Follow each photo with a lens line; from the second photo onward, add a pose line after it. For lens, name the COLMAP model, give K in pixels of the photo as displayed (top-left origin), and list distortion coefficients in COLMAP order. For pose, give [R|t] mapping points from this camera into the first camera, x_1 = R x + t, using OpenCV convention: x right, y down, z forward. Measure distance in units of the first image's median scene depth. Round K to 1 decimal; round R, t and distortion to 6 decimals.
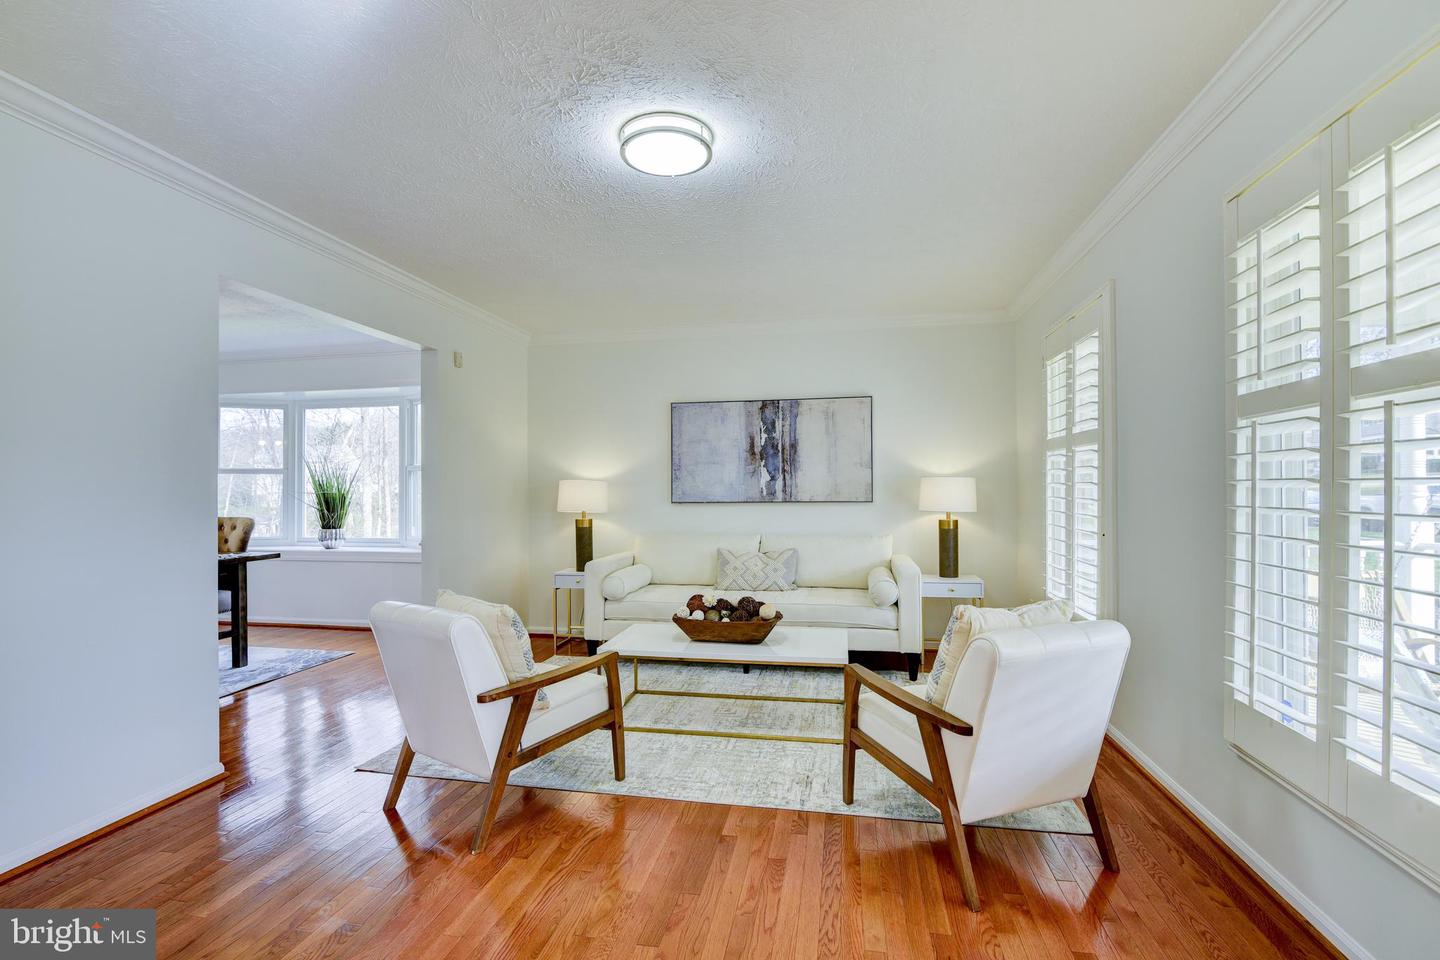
lens RADIAL K [[661.7, 0, 722.1], [0, 661.7, 487.7], [0, 0, 1]] dist [-0.020872, 0.000300]
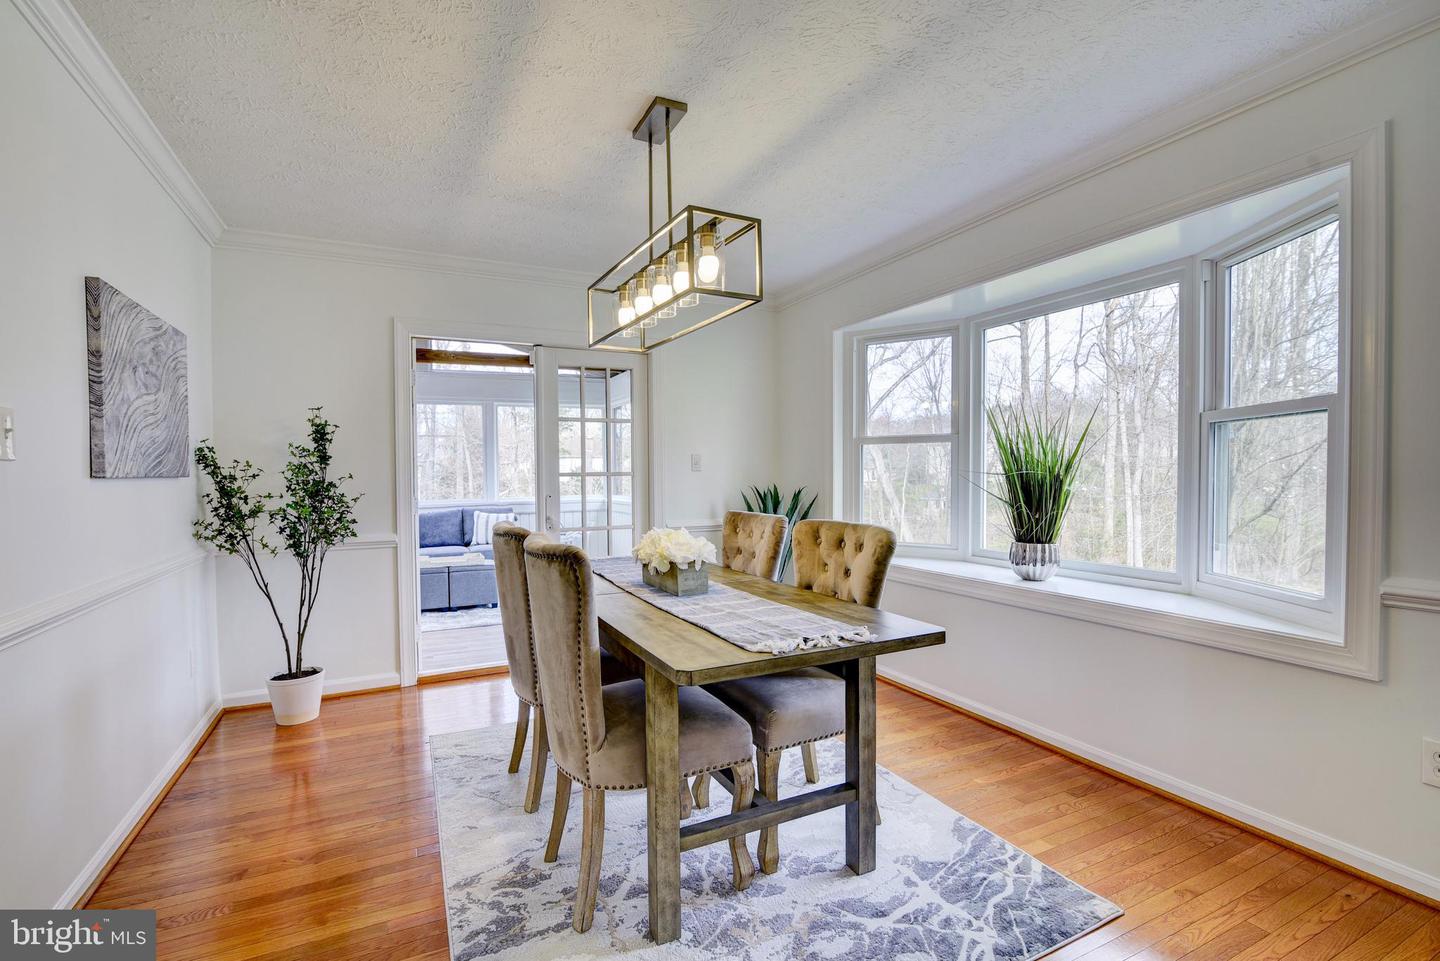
lens RADIAL K [[661.7, 0, 722.1], [0, 661.7, 488.2], [0, 0, 1]] dist [-0.020872, 0.000300]
pose [[0.603520, 0.018155, -0.797141, -0.332500], [0.008178, 0.999547, 0.028956, 0.002975], [0.797306, -0.023995, 0.603098, 0.495277]]
